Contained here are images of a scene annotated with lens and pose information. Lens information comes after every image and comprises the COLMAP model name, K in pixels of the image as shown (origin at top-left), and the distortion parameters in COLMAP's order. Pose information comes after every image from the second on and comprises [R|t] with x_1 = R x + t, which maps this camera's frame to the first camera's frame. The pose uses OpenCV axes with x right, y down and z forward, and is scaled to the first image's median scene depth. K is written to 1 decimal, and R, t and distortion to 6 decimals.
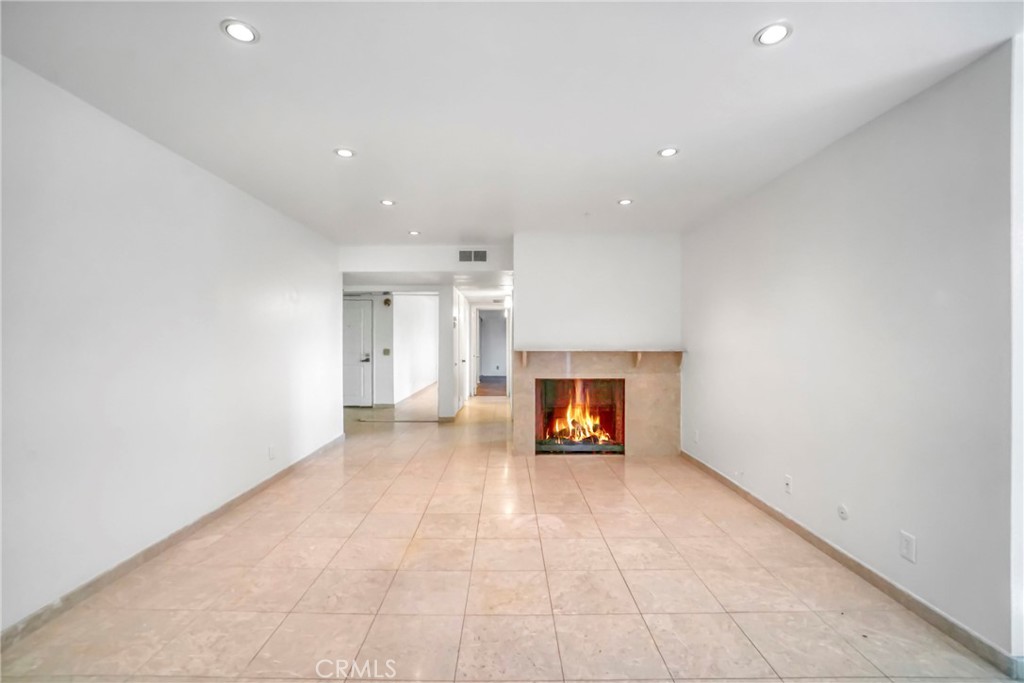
lens RADIAL K [[461.7, 0, 512.0], [0, 461.7, 341.5], [0, 0, 1]] dist [0.000020, 0.000104]
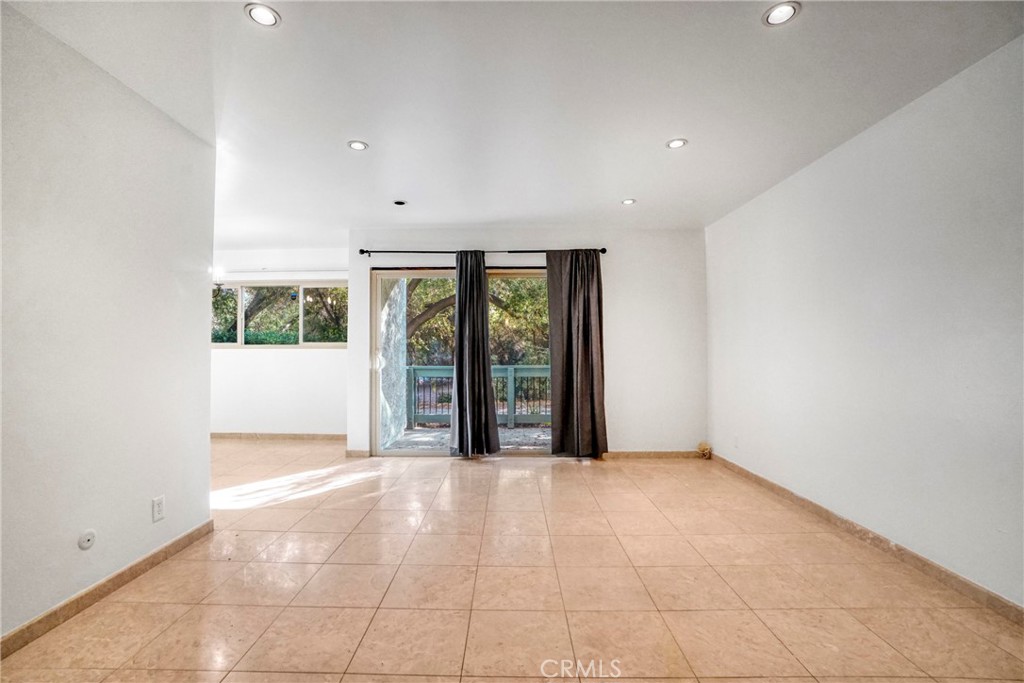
lens RADIAL K [[460.3, 0, 512.0], [0, 460.3, 341.5], [0, 0, 1]] dist [-0.054275, -0.000046]
pose [[-0.999954, -0.002524, 0.009239, -0.003922], [-0.002632, 0.999929, -0.011627, 0.049288], [-0.009209, -0.011651, -0.999890, 1.955855]]
